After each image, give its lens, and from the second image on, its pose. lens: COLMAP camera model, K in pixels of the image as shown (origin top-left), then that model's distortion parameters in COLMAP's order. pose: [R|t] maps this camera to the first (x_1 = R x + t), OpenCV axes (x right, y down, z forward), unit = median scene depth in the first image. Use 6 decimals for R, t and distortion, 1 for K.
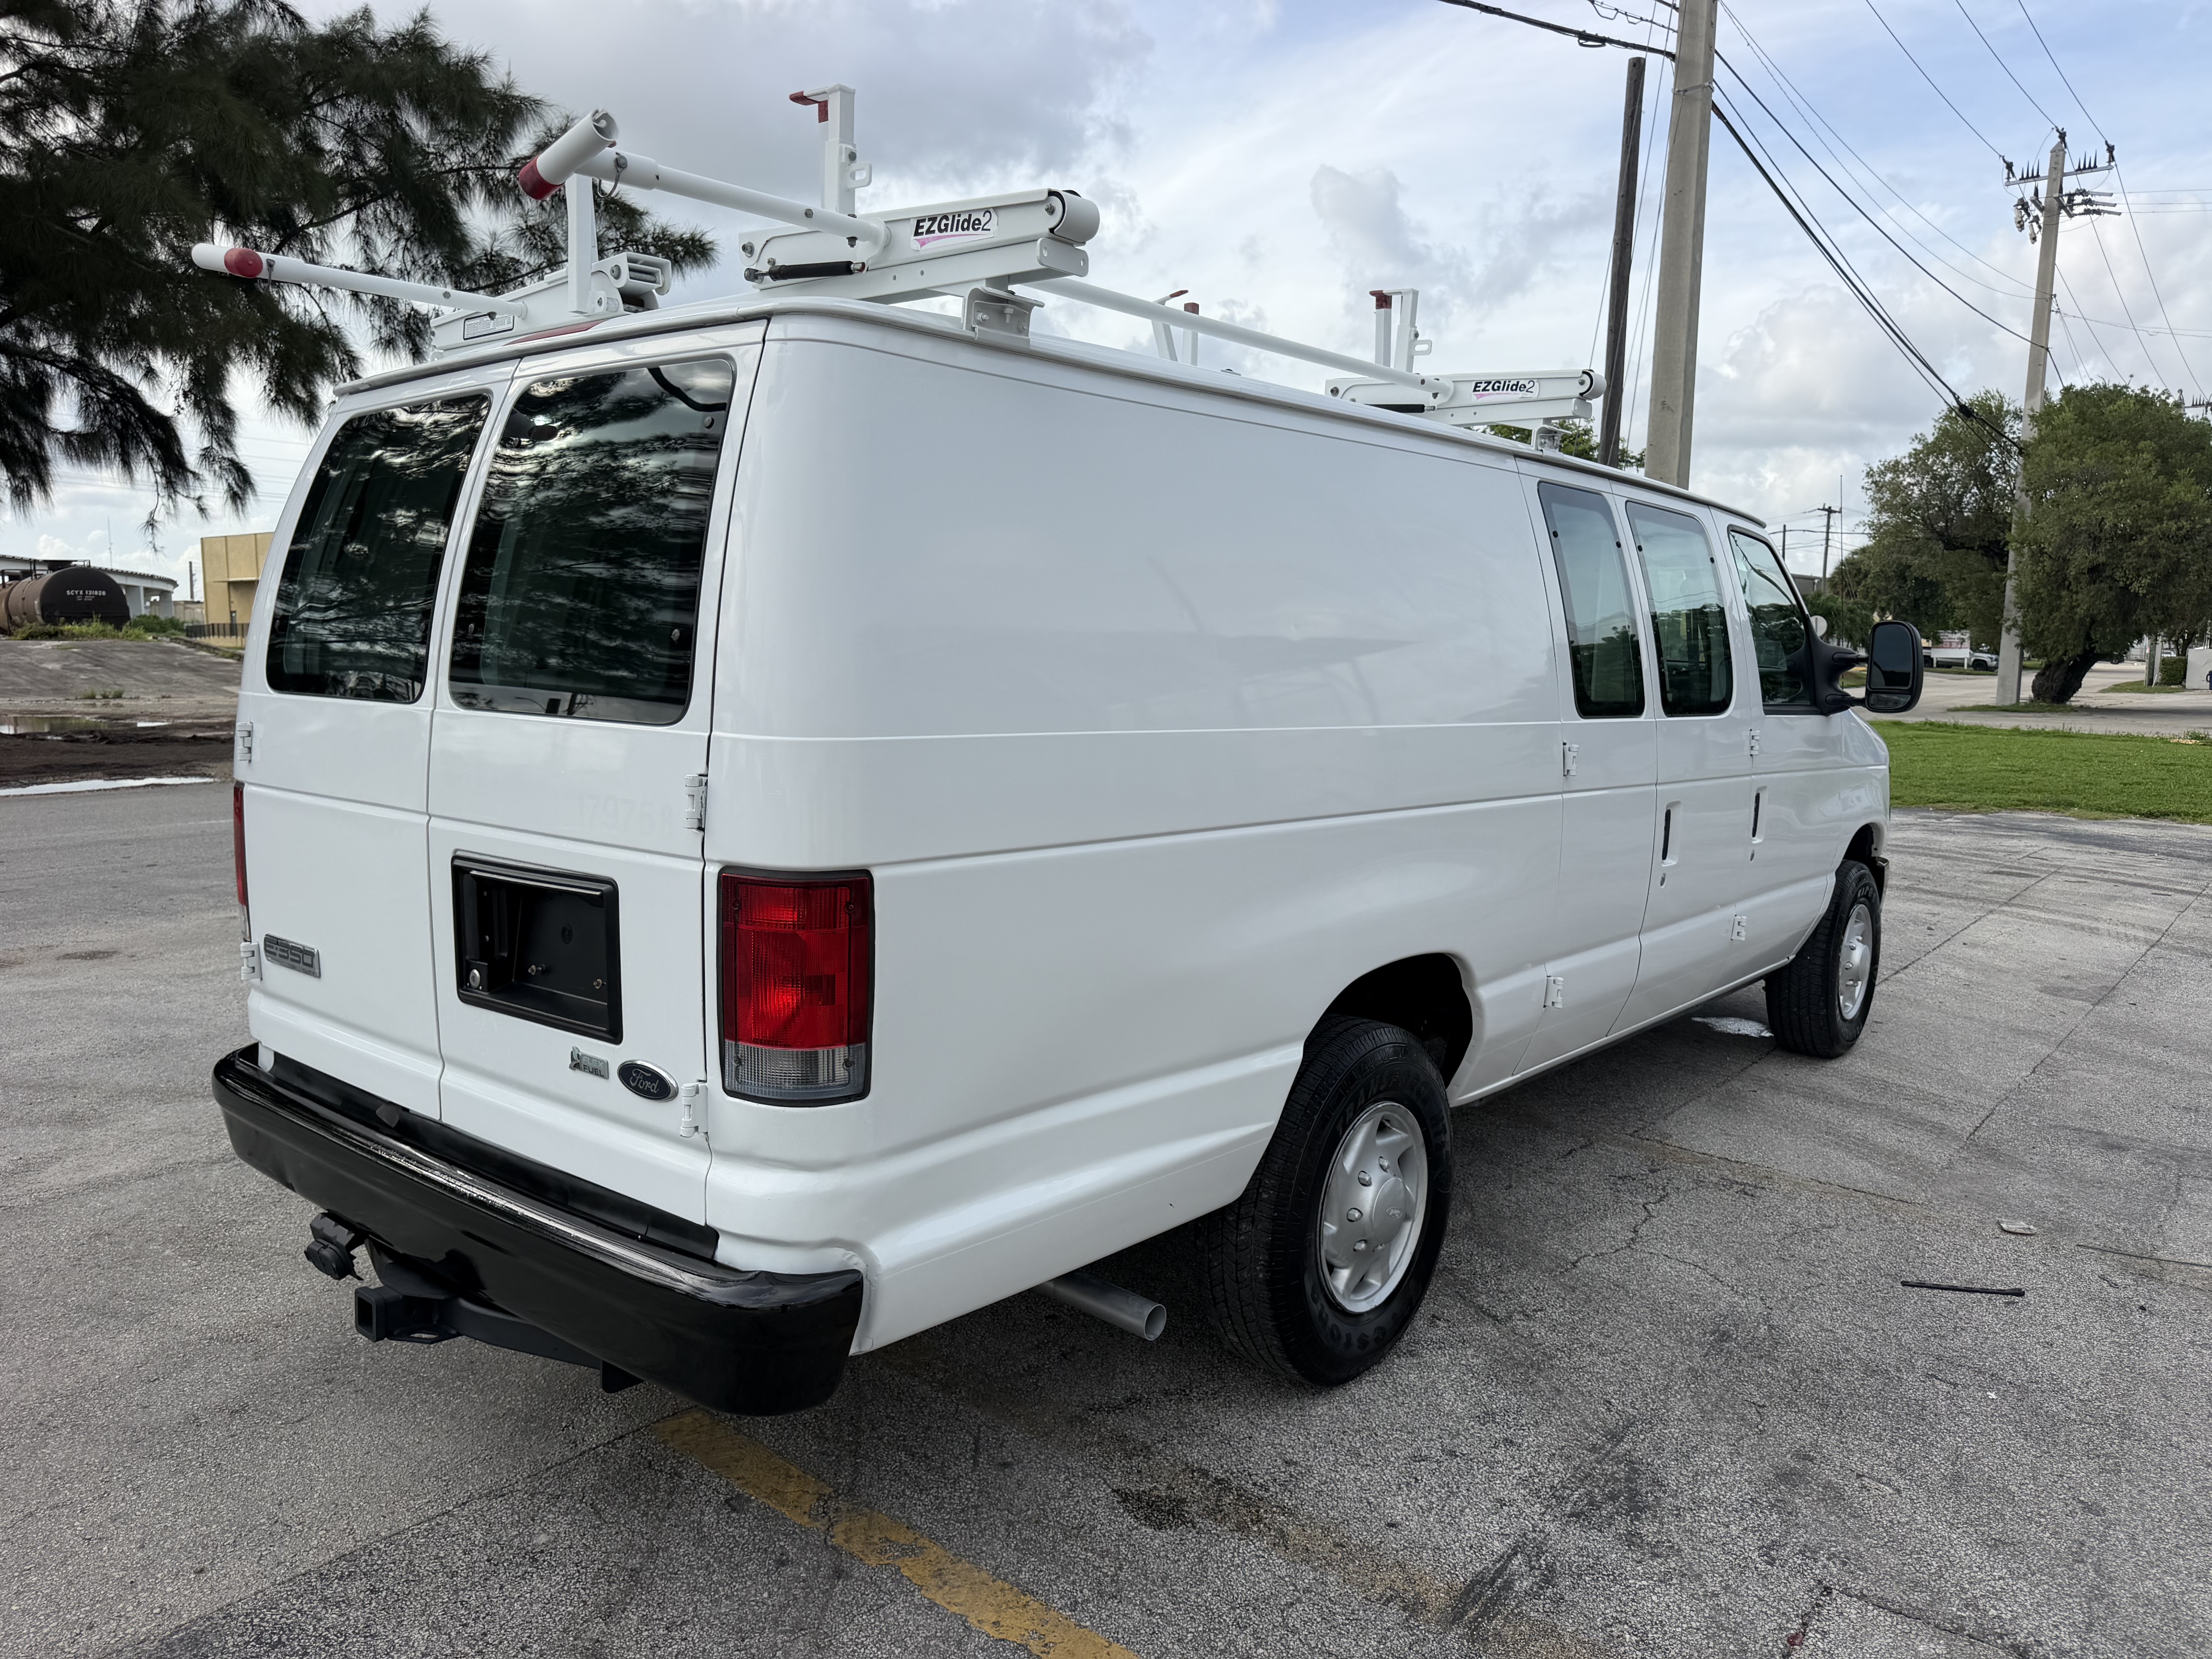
lens RADIAL K [[1571.9, 0, 1115.5], [0, 1571.9, 841.4], [0, 0, 1]] dist [0.019414, -0.031511]
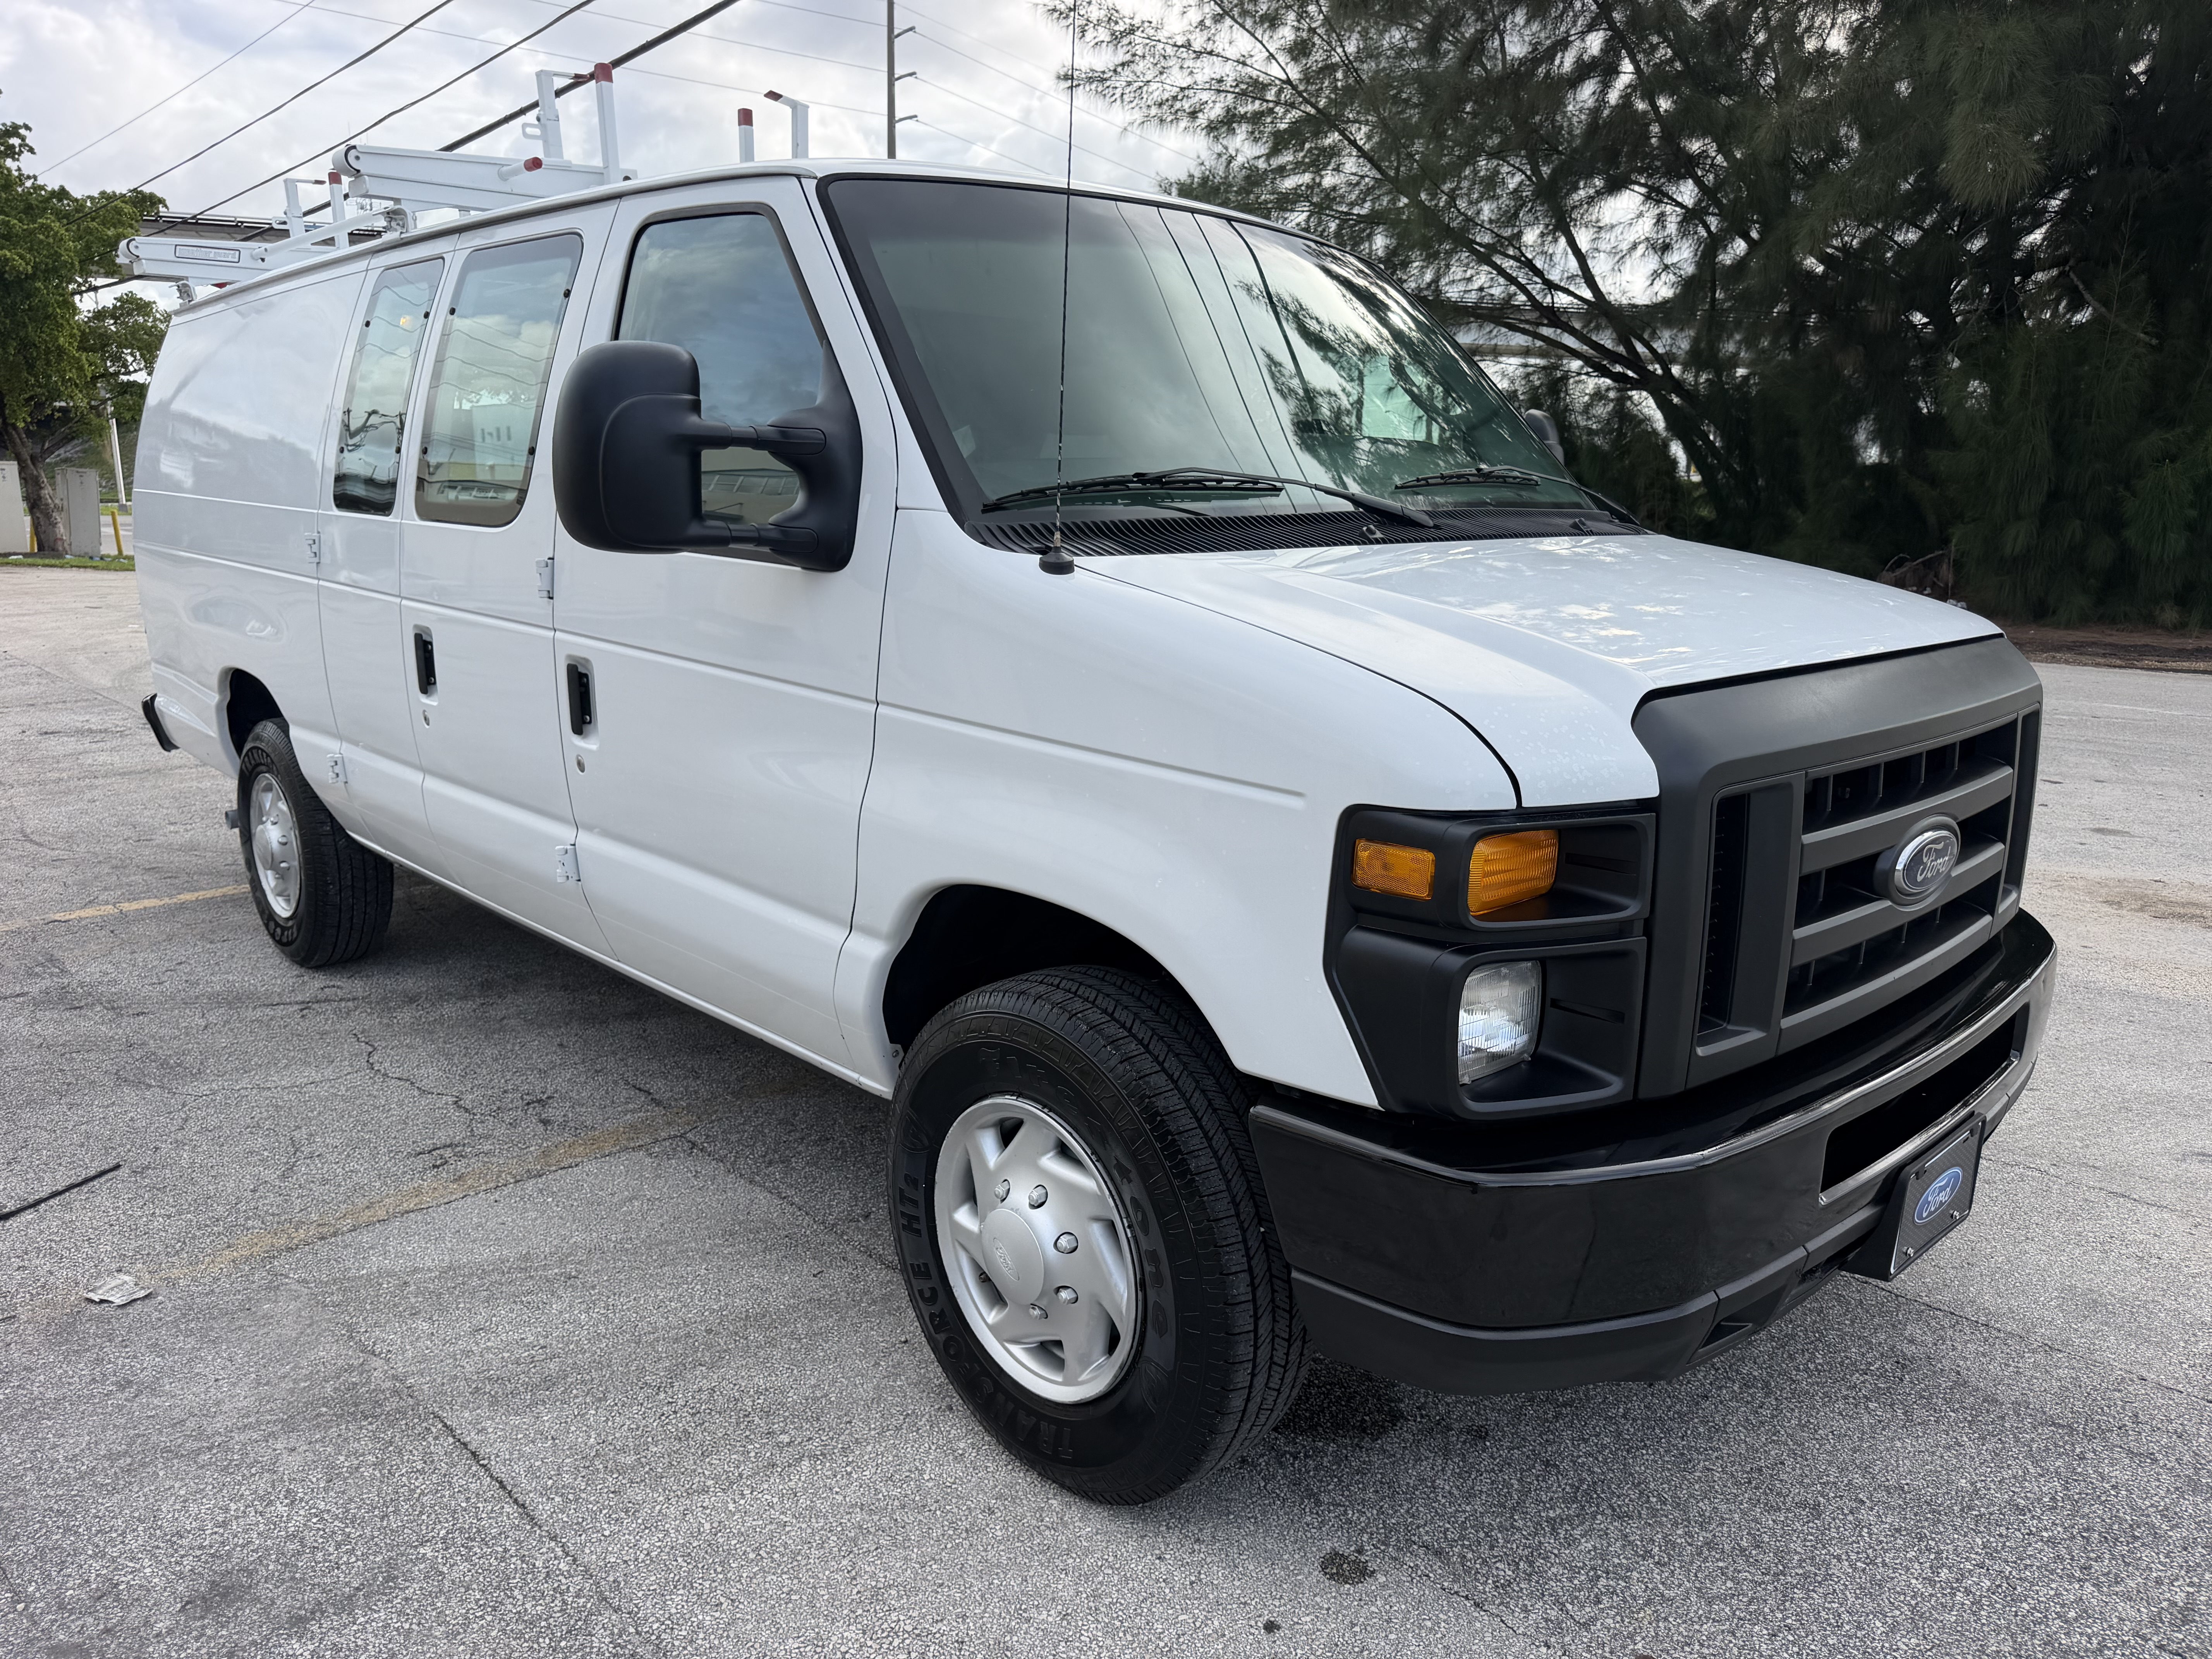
lens RADIAL K [[1571.9, 0, 1119.9], [0, 1571.9, 825.1], [0, 0, 1]] dist [0.019414, -0.031511]
pose [[-0.114723, 0.184964, -0.976026, 0.902687], [-0.145203, 0.968838, 0.200670, -0.112798], [0.982728, 0.164744, -0.084291, 1.144729]]
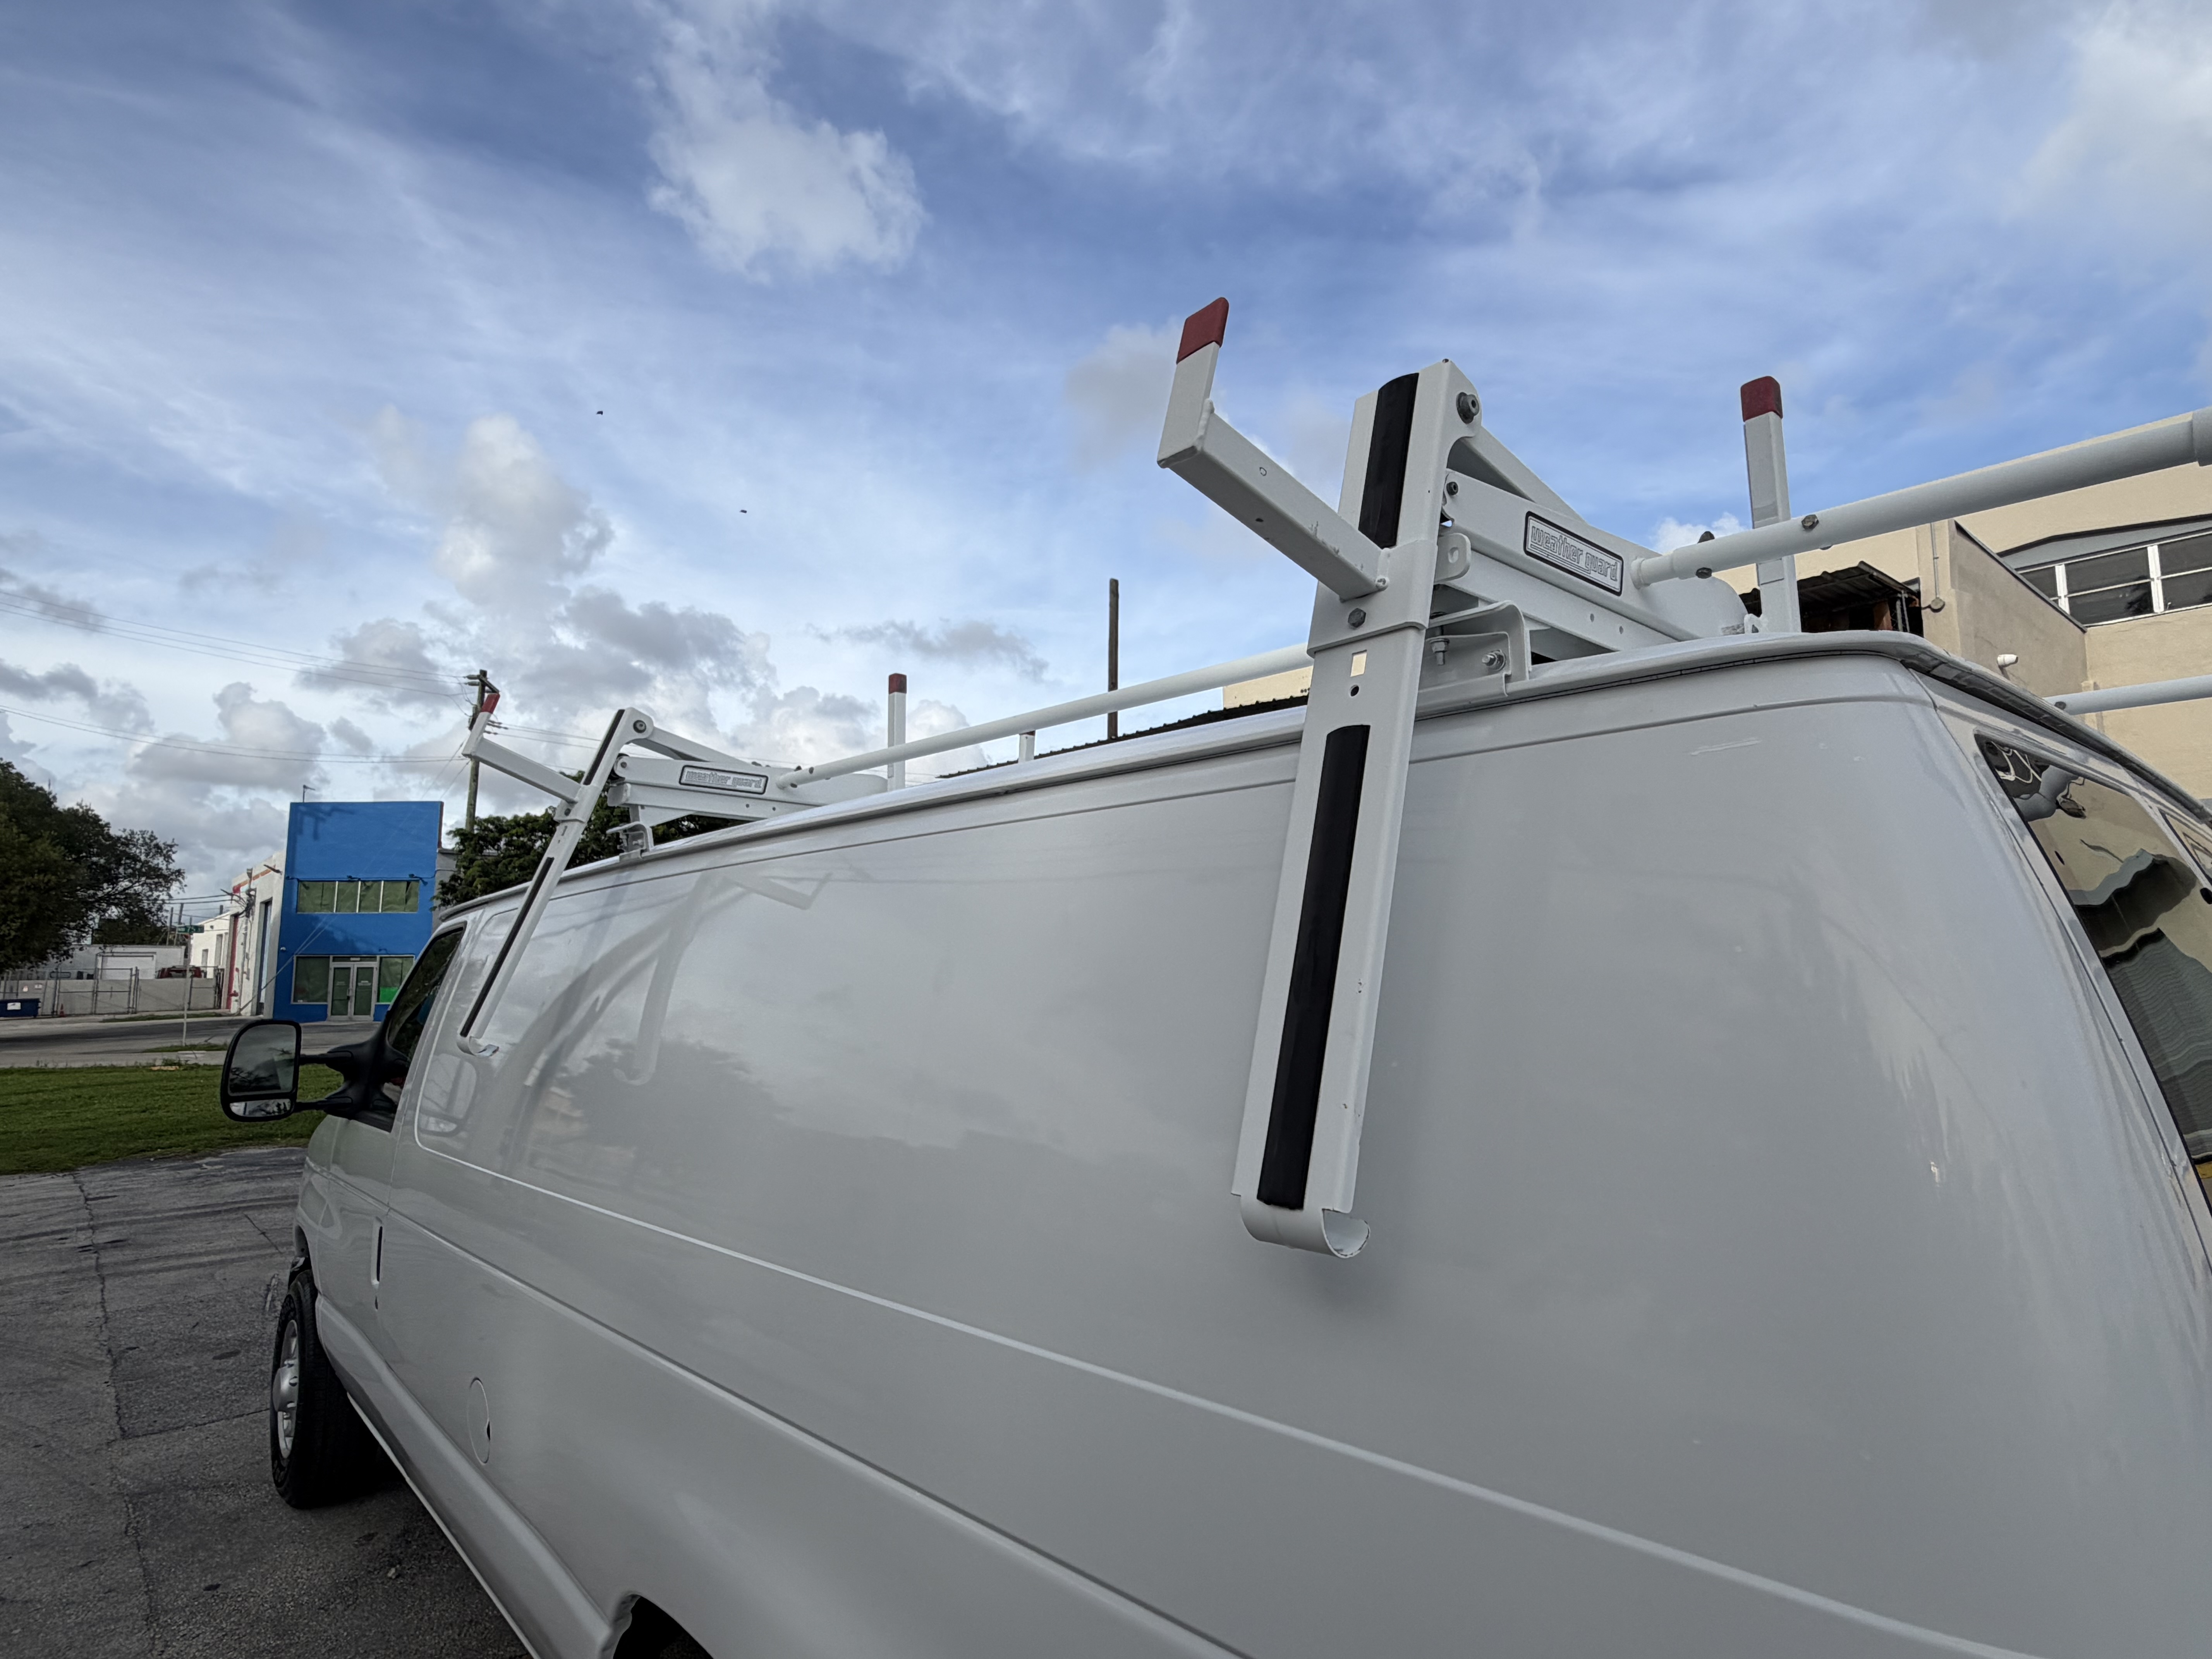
lens RADIAL K [[1208.8, 0, 1099.4], [0, 1208.8, 859.6], [0, 0, 1]] dist [-0.003578, 0.001478]
pose [[0.158034, 0.085361, 0.983737, -0.491882], [0.128452, 0.986014, -0.106194, -0.140730], [-0.979043, 0.143145, 0.144859, 0.753770]]
